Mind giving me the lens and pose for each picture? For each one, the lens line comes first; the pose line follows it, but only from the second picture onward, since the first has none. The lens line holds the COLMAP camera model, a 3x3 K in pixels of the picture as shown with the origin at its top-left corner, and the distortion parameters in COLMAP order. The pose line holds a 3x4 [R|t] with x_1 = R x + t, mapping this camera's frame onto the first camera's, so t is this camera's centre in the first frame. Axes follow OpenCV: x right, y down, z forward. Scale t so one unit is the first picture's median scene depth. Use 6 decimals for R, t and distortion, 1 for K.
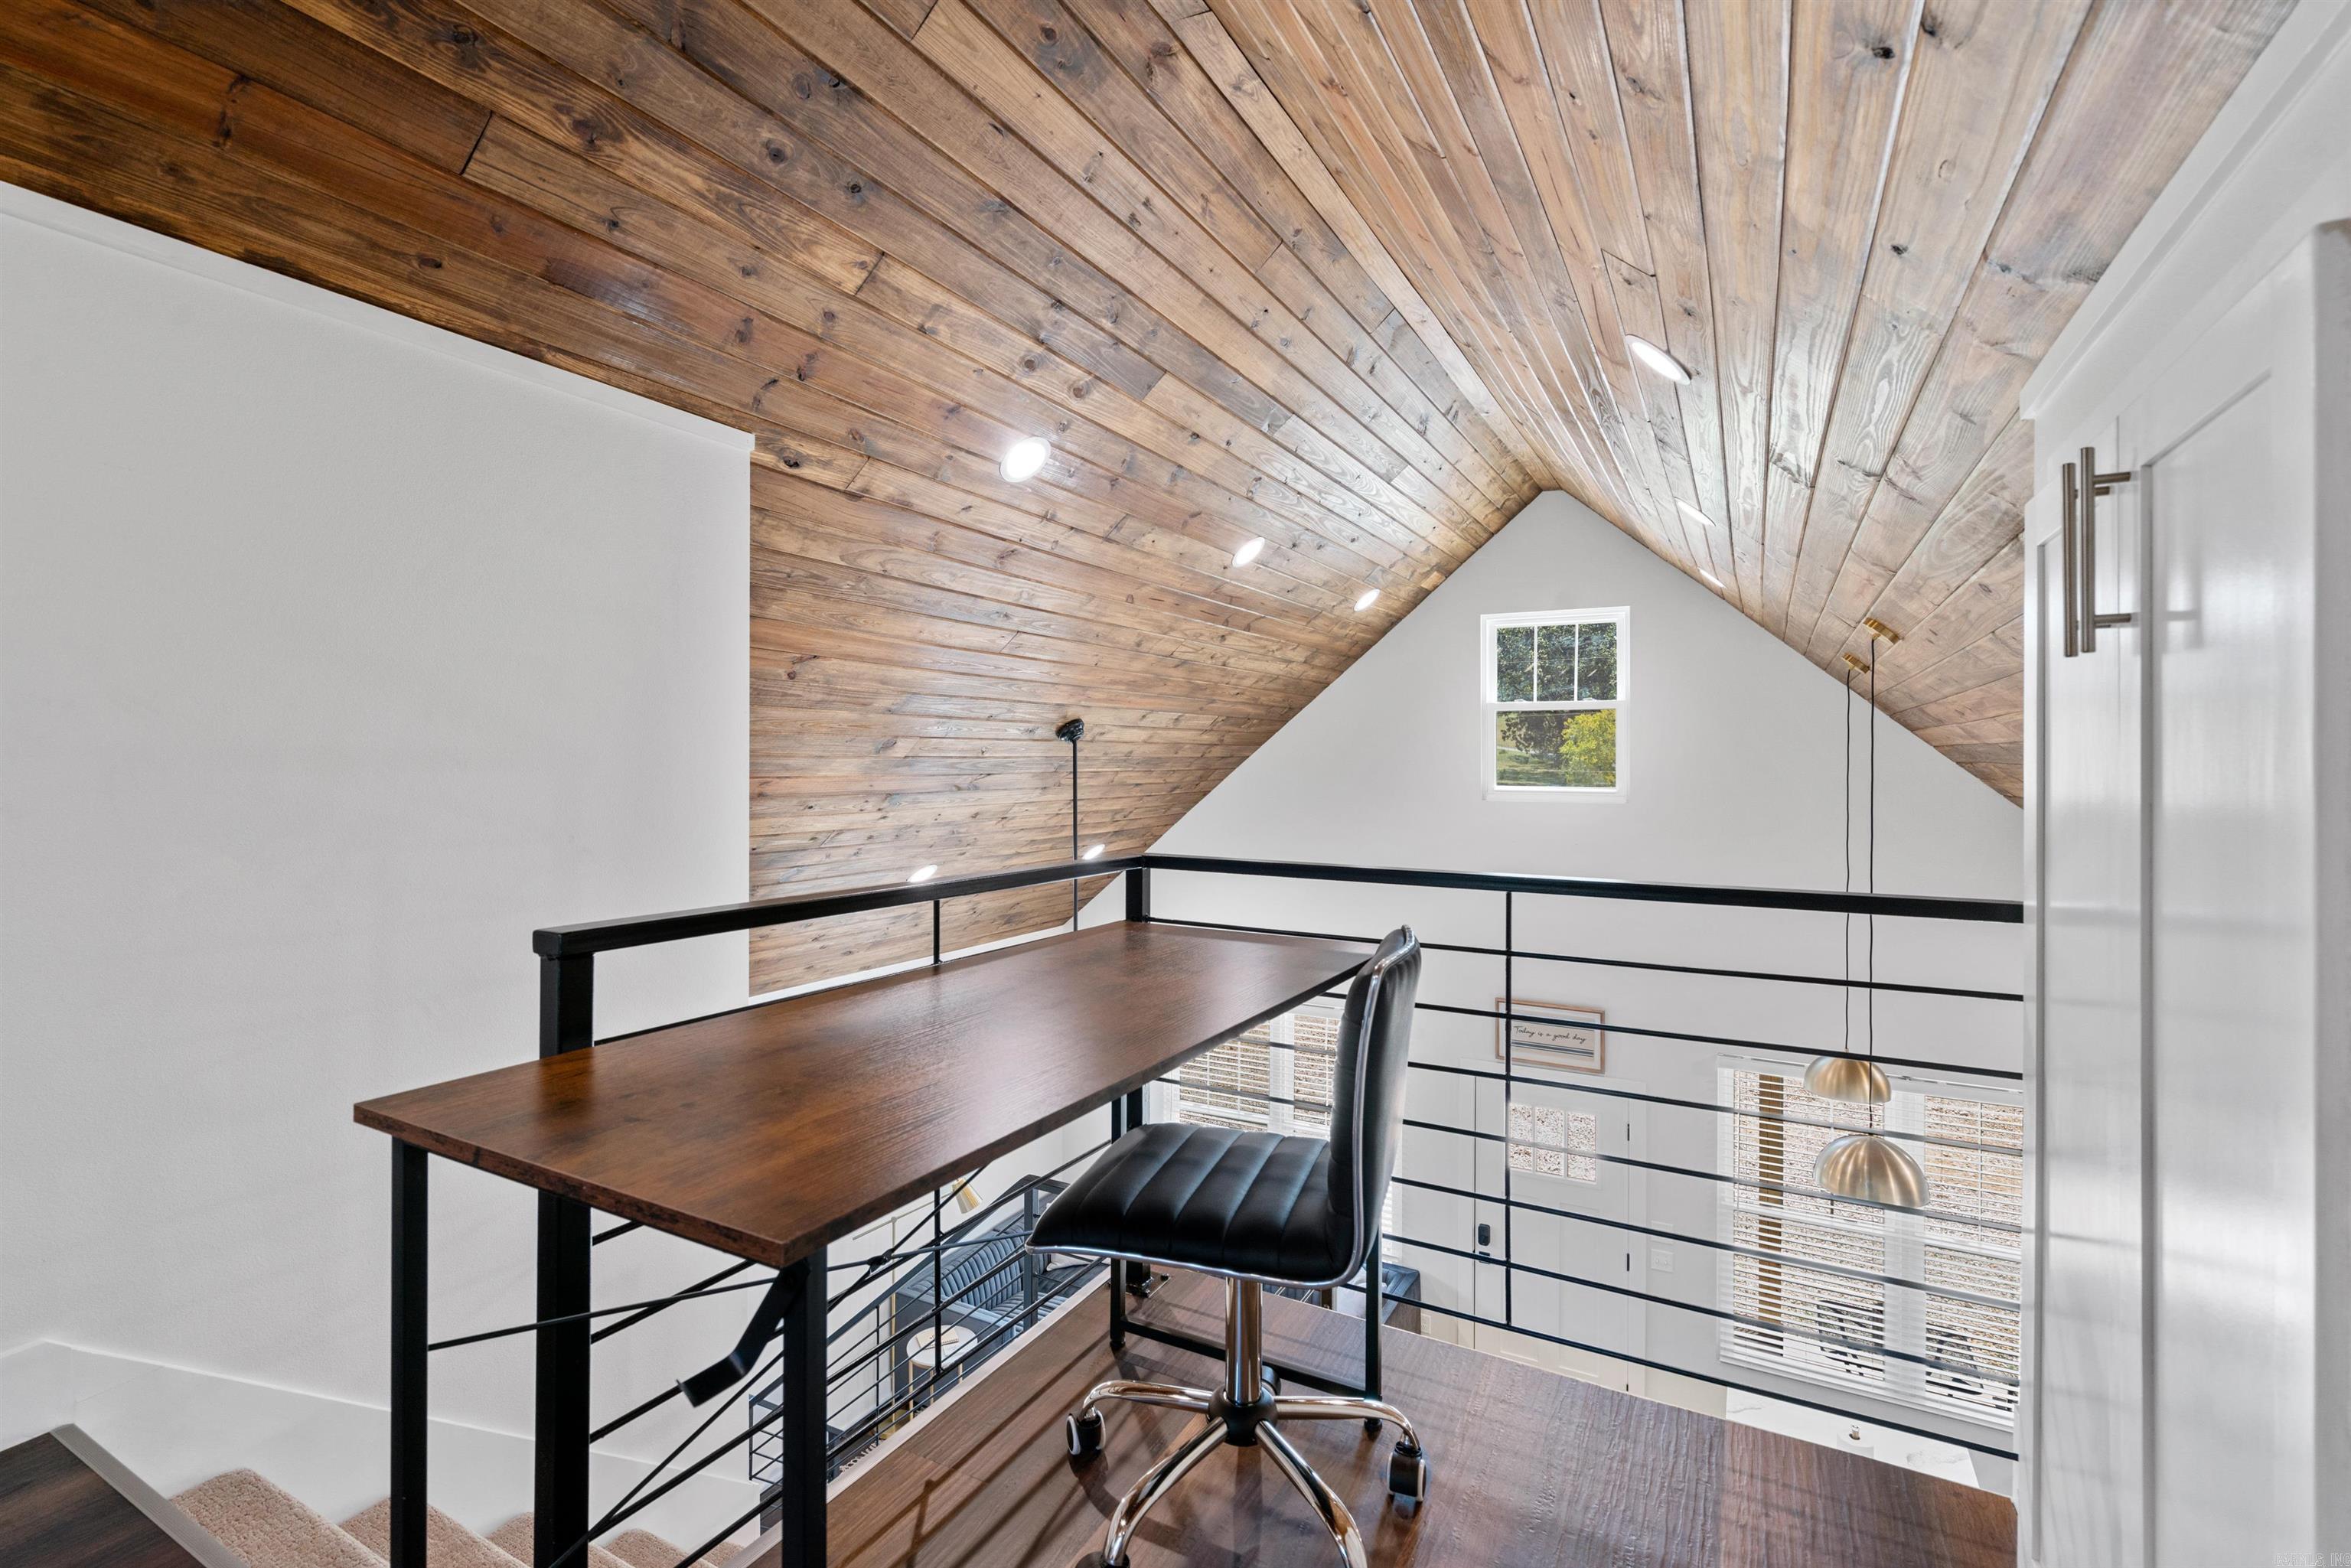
lens RADIAL K [[1055.3, 0, 1175.4], [0, 1055.3, 757.7], [0, 0, 1]] dist [-0.001046, 0.000078]
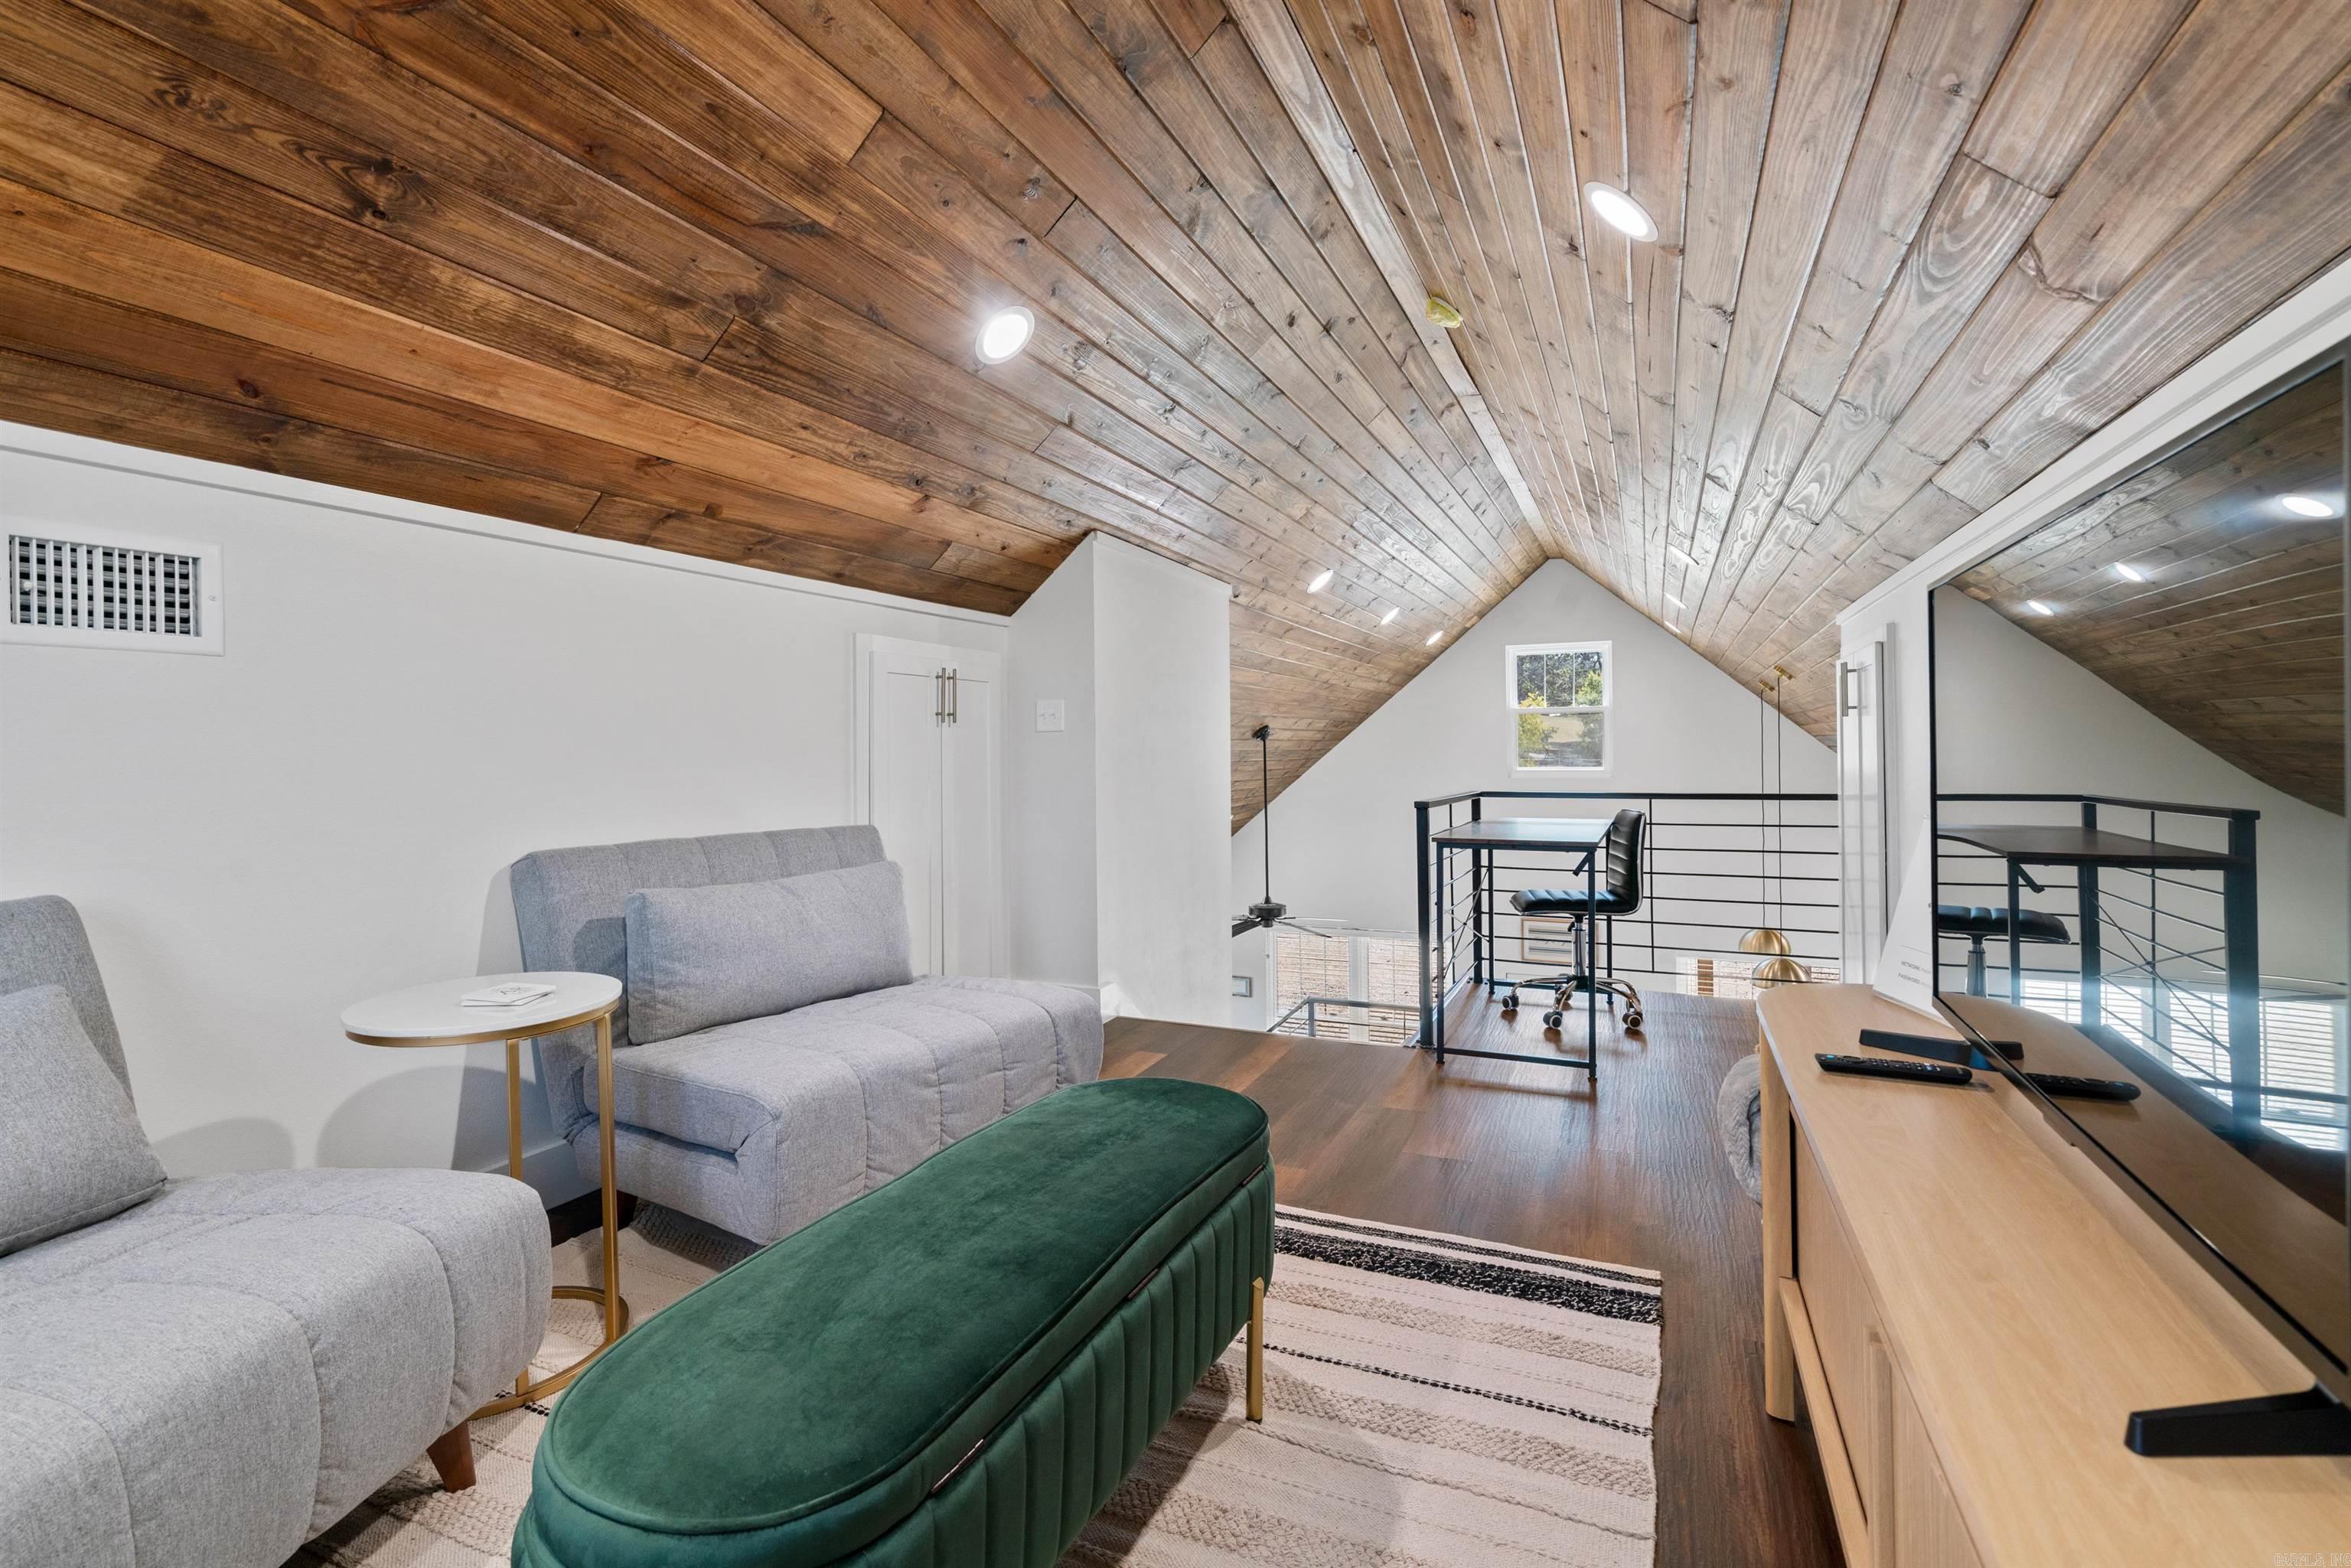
lens RADIAL K [[1062.2, 0, 1174.6], [0, 1062.2, 753.6], [0, 0, 1]] dist [0.000003, 0.000209]
pose [[0.996680, -0.016130, 0.079799, -0.295388], [0.016052, 0.999870, 0.001610, -0.001127], [-0.079814, -0.000324, 0.996810, -0.417571]]
